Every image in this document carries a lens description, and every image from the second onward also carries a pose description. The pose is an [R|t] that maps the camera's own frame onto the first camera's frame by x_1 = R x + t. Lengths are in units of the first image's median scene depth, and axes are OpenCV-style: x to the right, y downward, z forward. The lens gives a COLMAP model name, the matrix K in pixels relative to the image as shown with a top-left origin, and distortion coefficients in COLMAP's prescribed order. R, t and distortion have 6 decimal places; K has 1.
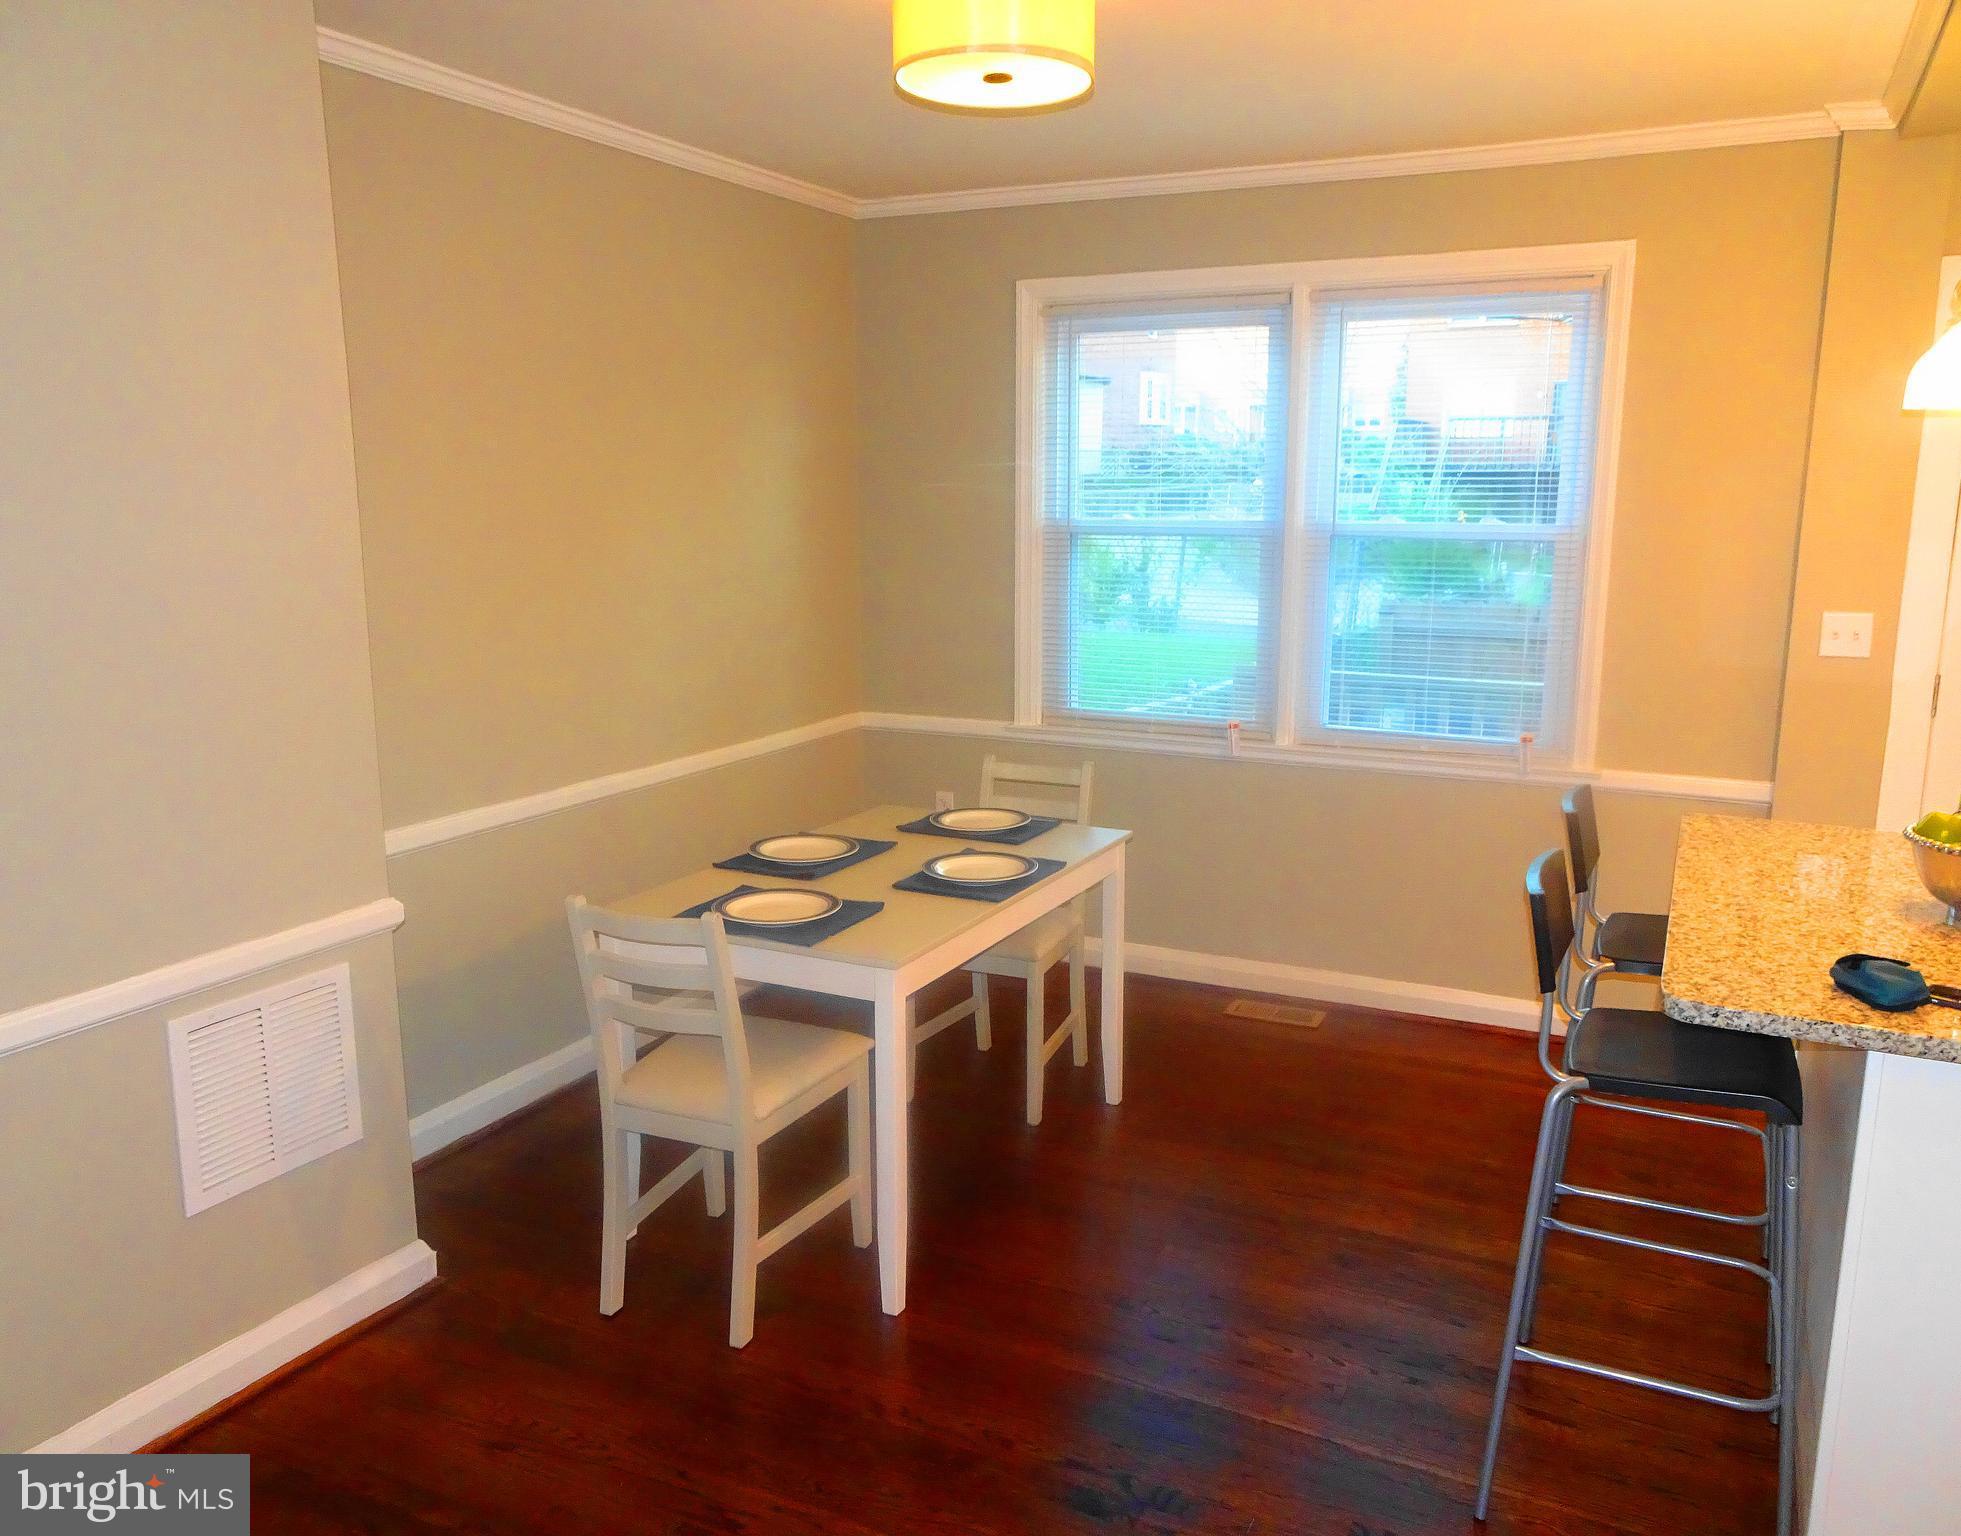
lens RADIAL K [[1464.9, 0, 1026.2], [0, 1464.9, 765.3], [0, 0, 1]] dist [0.030313, -0.000275]
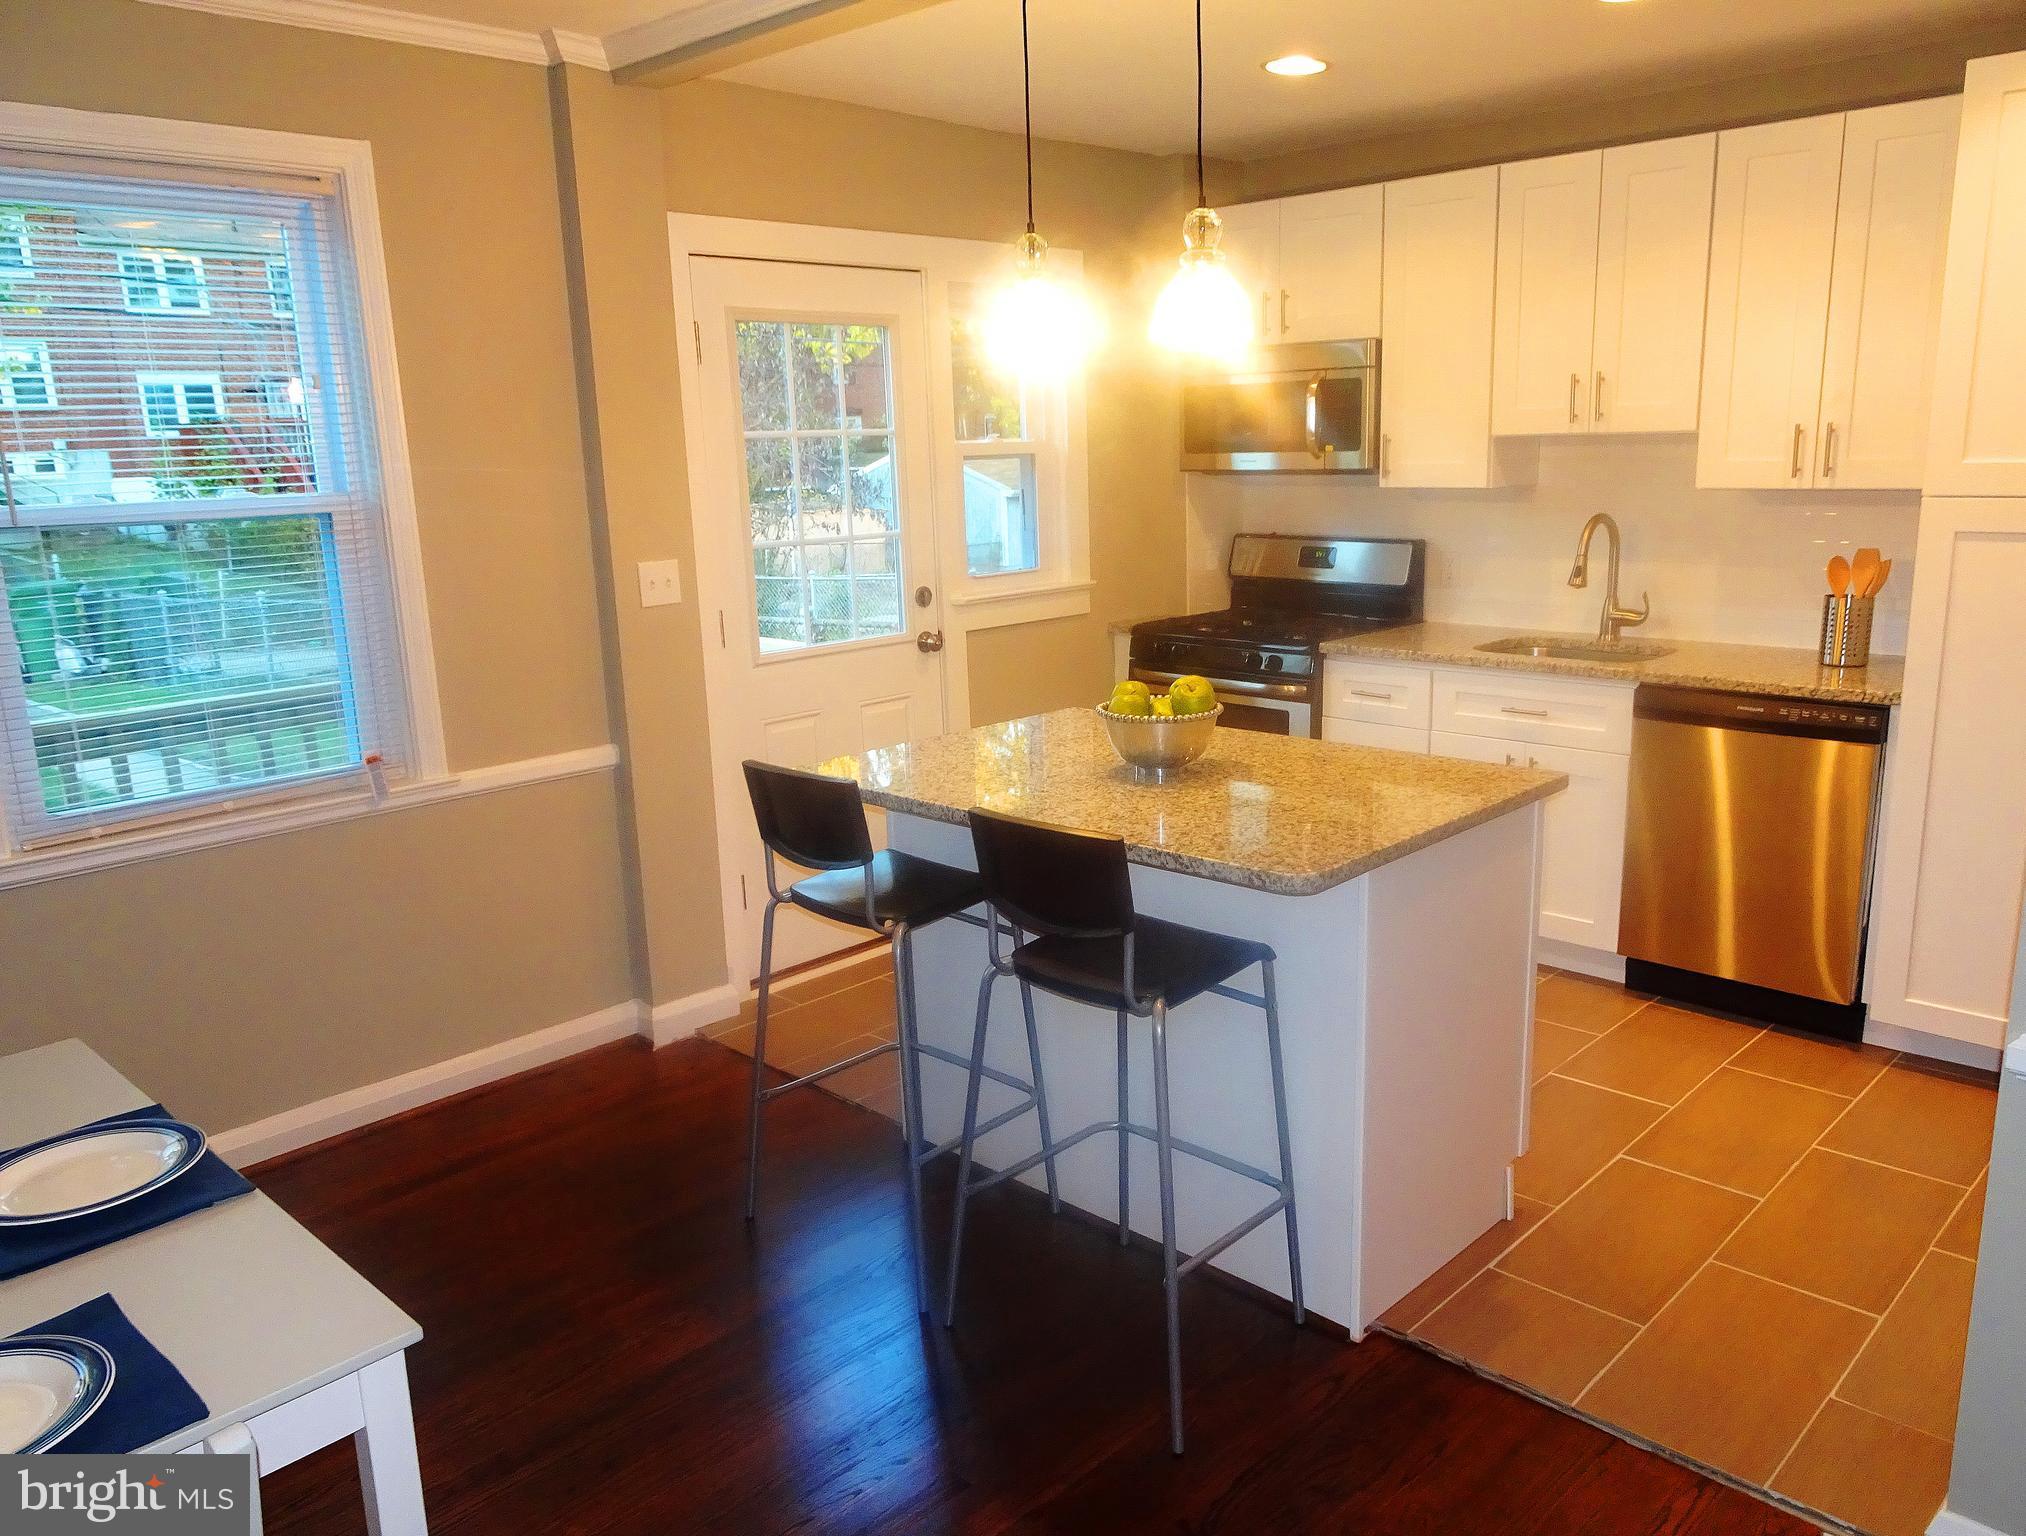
lens RADIAL K [[1524.0, 0, 1044.7], [0, 1524.0, 799.9], [0, 0, 1]] dist [0.006862, 0.002936]
pose [[0.313975, -0.240186, 0.918548, -0.356540], [0.208764, 0.961259, 0.179996, -0.078392], [-0.926195, 0.135245, 0.351954, 0.410860]]
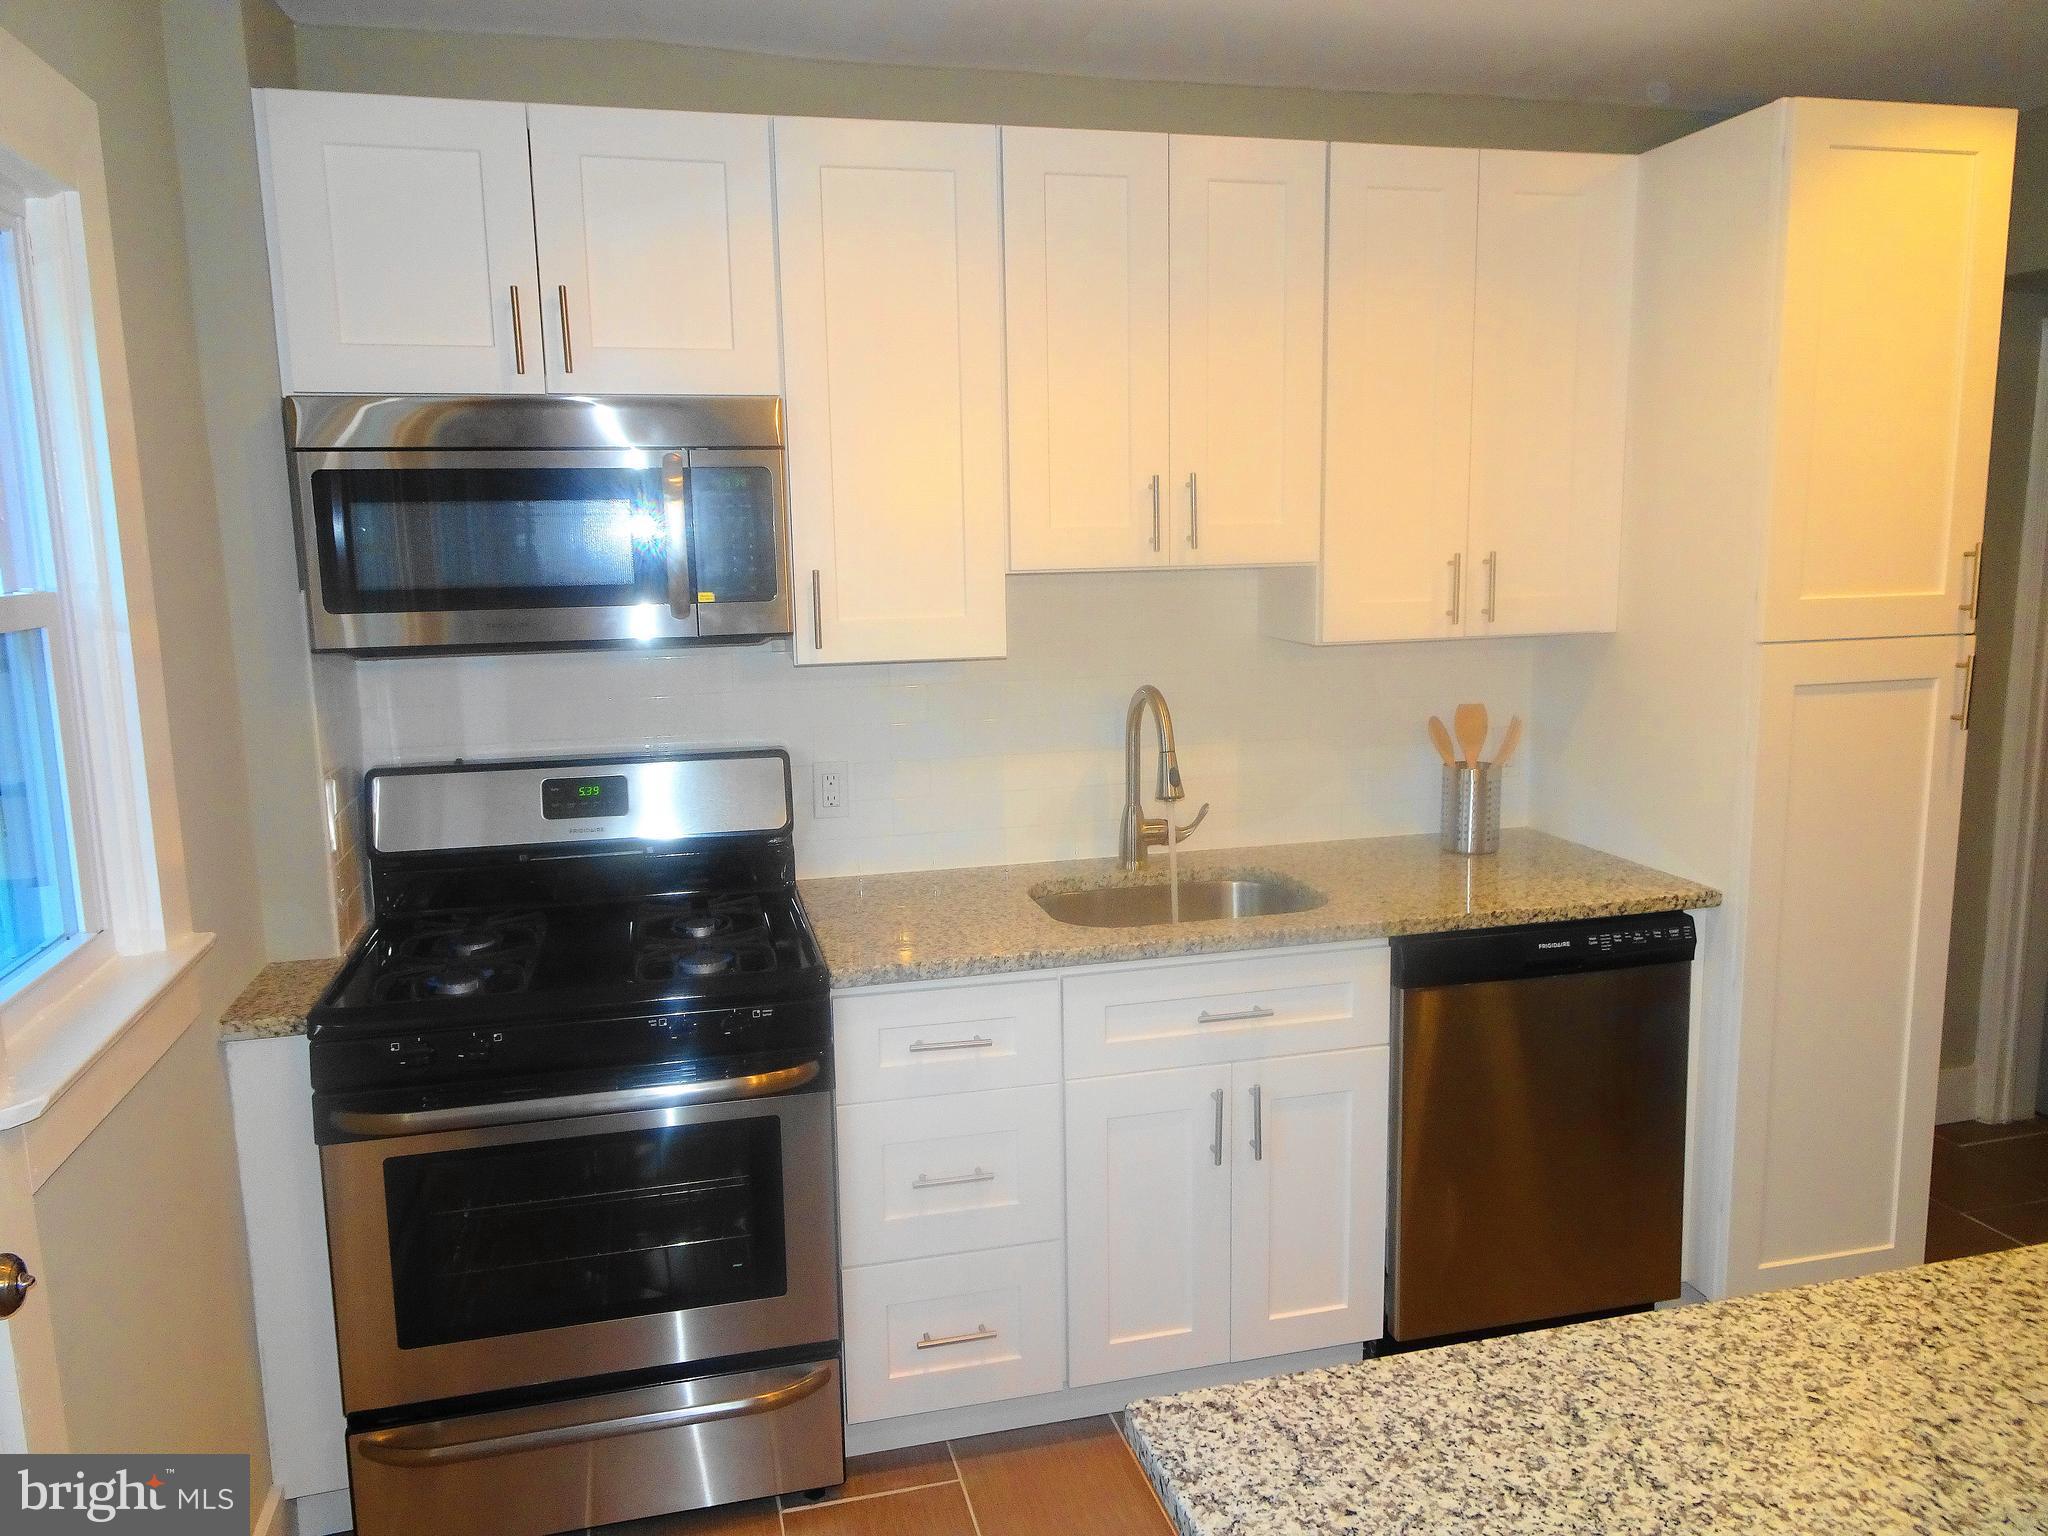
lens RADIAL K [[1481.0, 0, 1024.0], [0, 1481.0, 768.0], [0, 0, 1]] dist [0.003219, 0.000354]
pose [[-0.635343, -0.121807, 0.762563, 0.382630], [0.158656, 0.945826, 0.283268, -0.174596], [-0.755756, 0.300958, -0.581599, 0.903701]]
